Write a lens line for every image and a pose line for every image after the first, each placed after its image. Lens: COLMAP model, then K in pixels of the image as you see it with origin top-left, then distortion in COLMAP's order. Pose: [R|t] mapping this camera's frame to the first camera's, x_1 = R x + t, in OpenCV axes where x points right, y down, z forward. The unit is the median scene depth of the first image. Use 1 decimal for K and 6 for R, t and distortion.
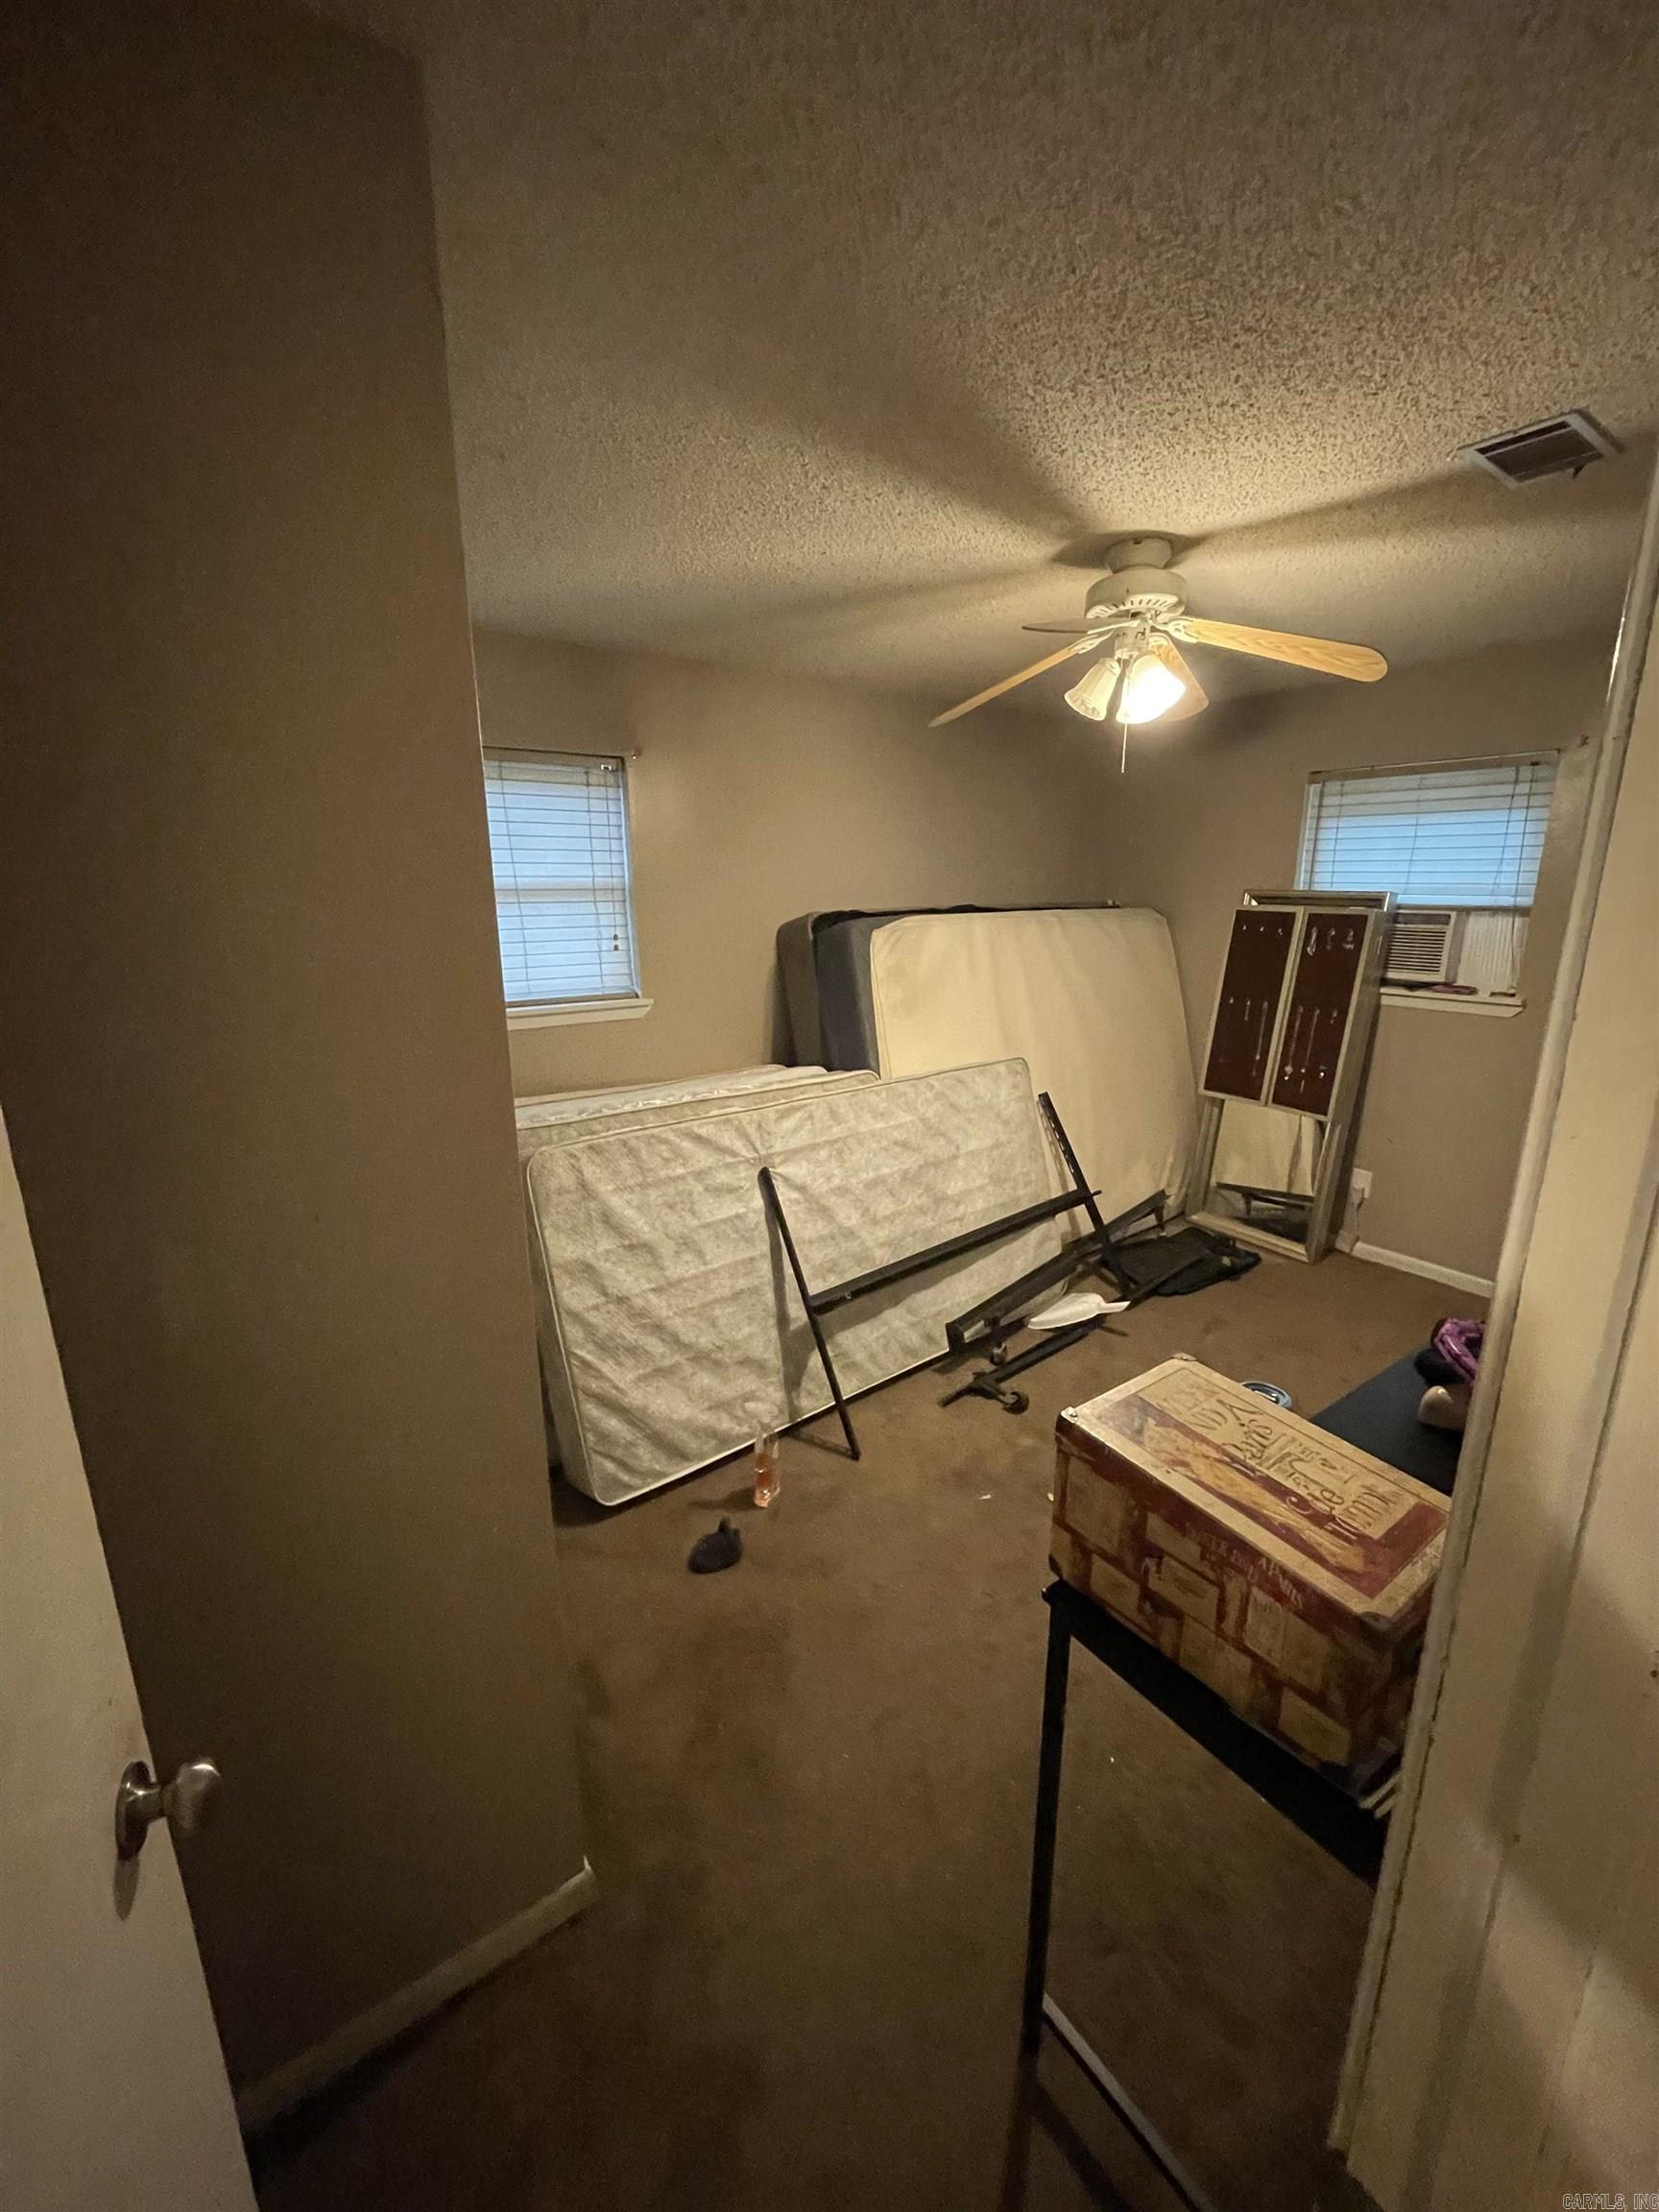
lens RADIAL K [[898.8, 0, 827.5], [0, 898.8, 1106.9], [0, 0, 1]] dist [-0.001167, -0.001896]
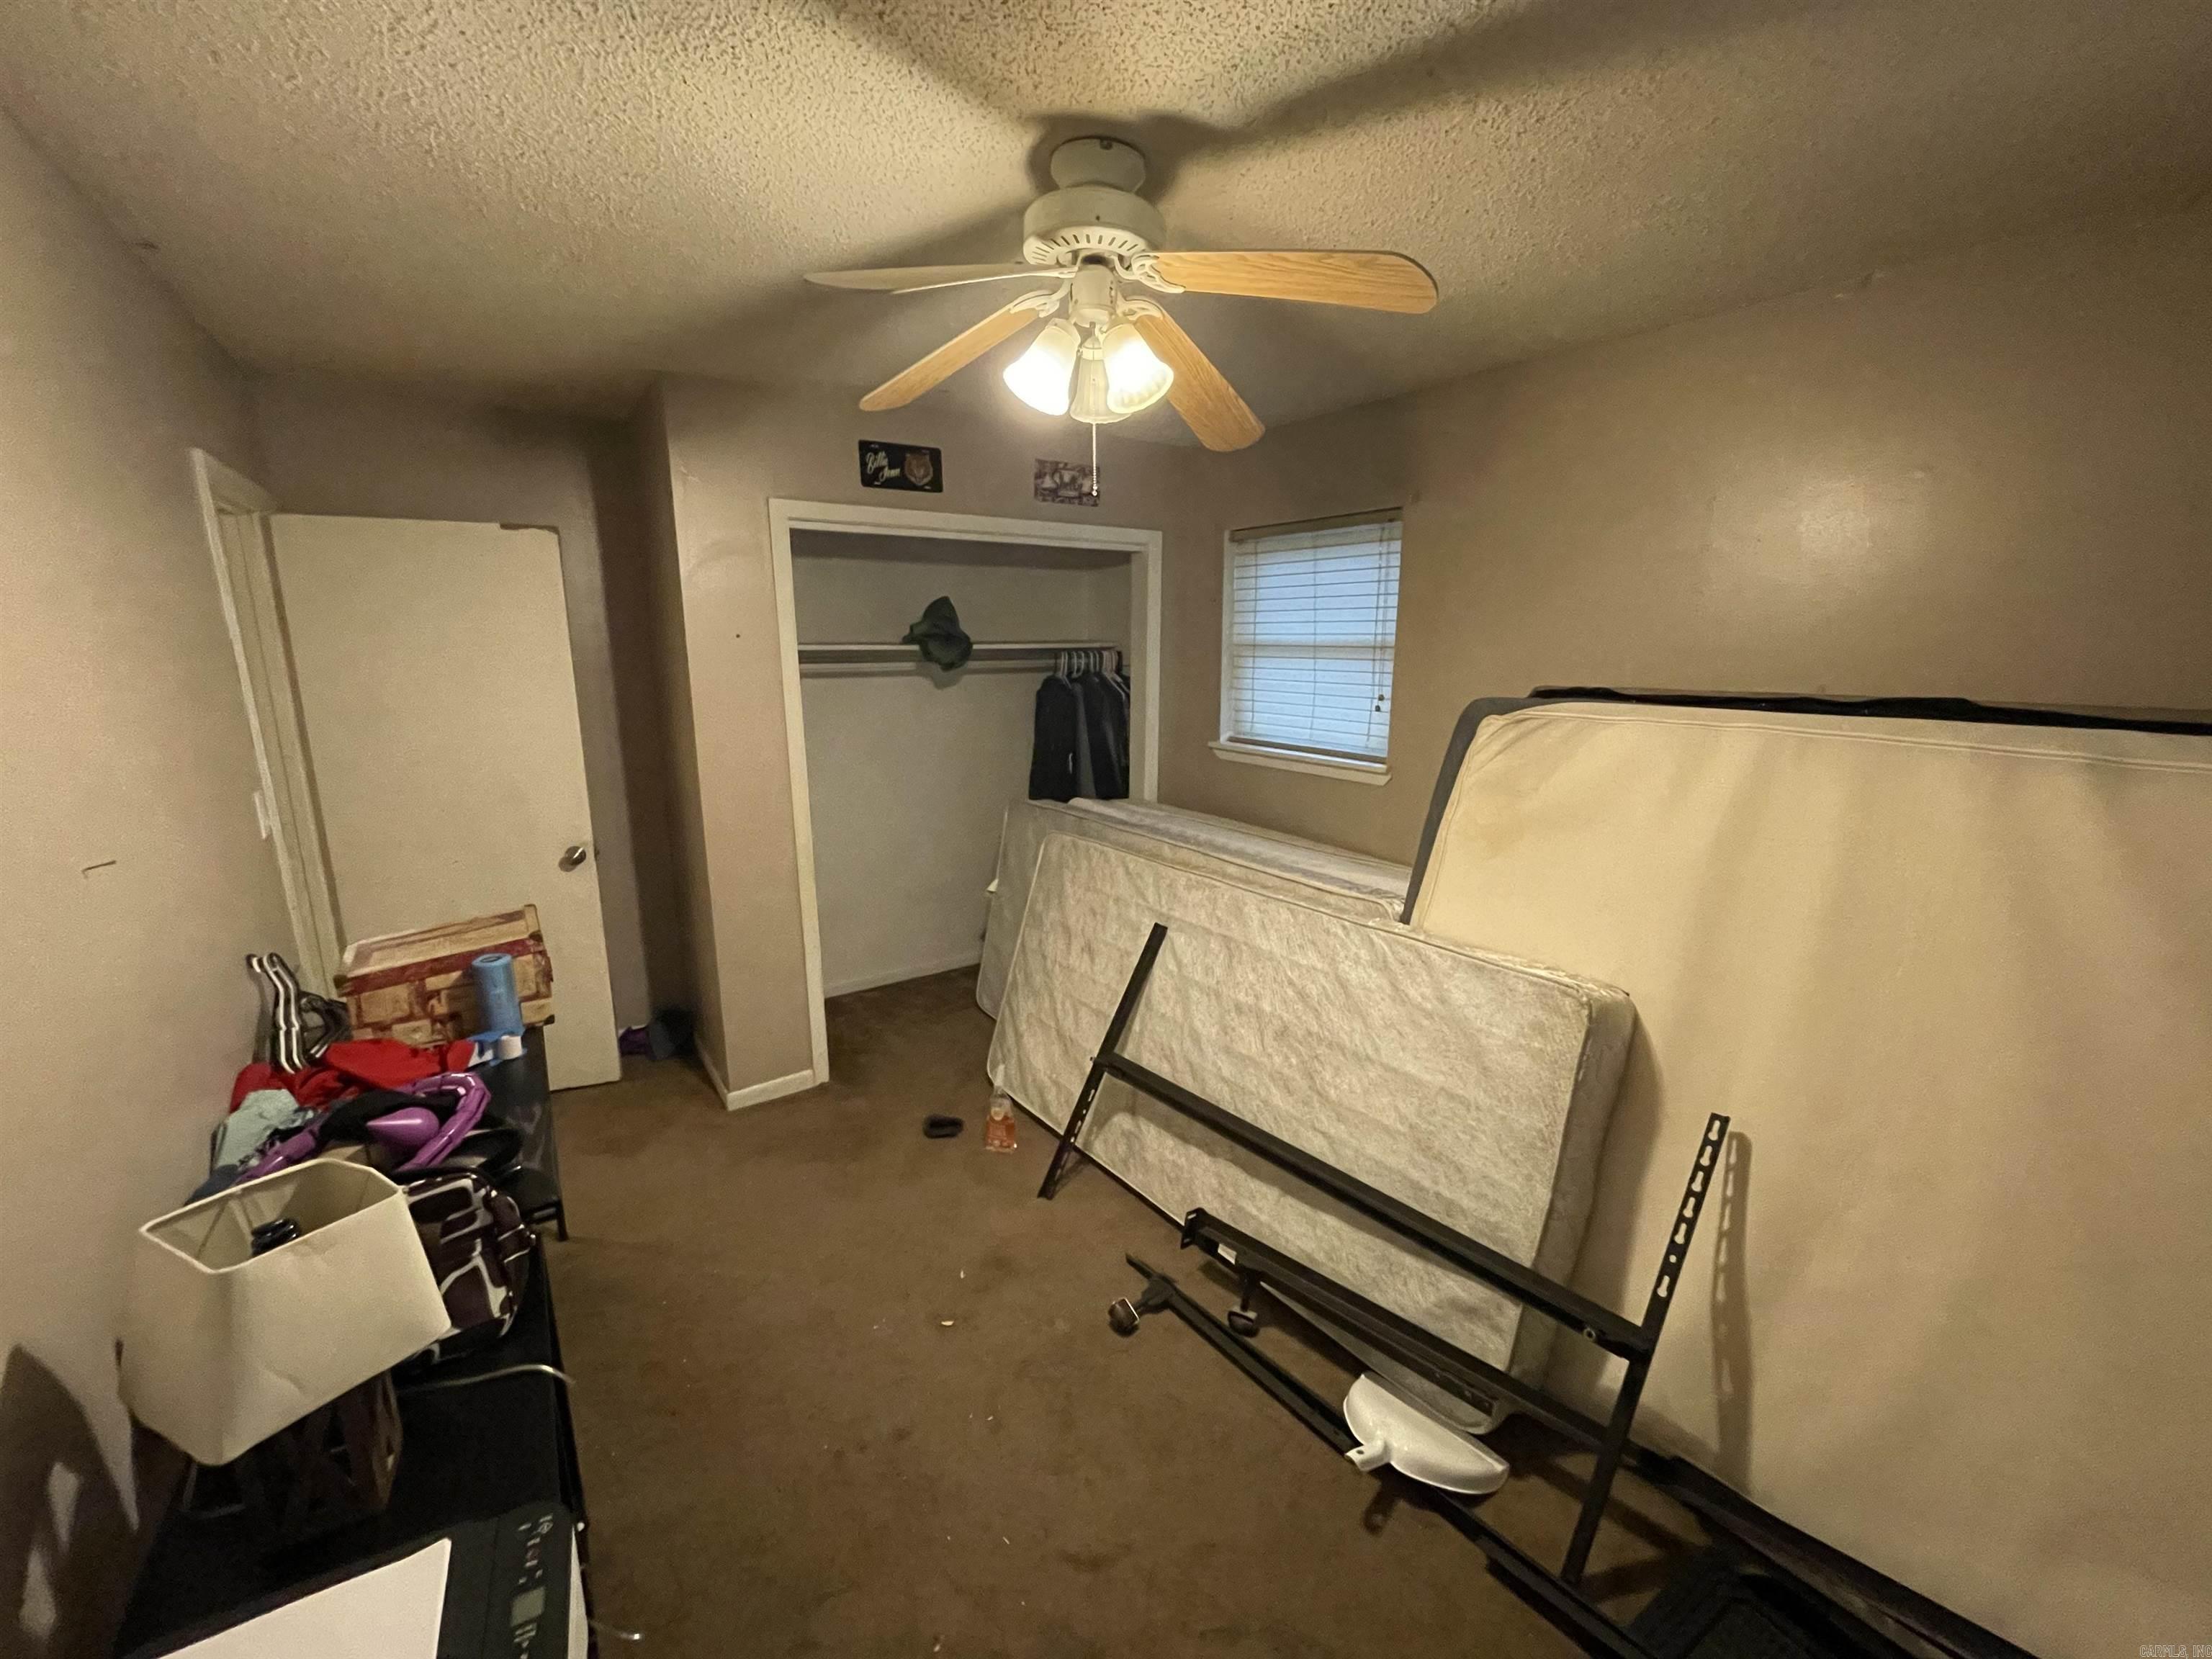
lens RADIAL K [[898.8, 0, 1102.8], [0, 898.8, 832.6], [0, 0, 1]] dist [-0.001167, -0.001896]
pose [[-0.037496, 0.221095, -0.974531, 0.800740], [-0.234379, 0.946068, 0.223656, -0.215820], [0.971422, 0.236796, 0.016347, 0.801516]]
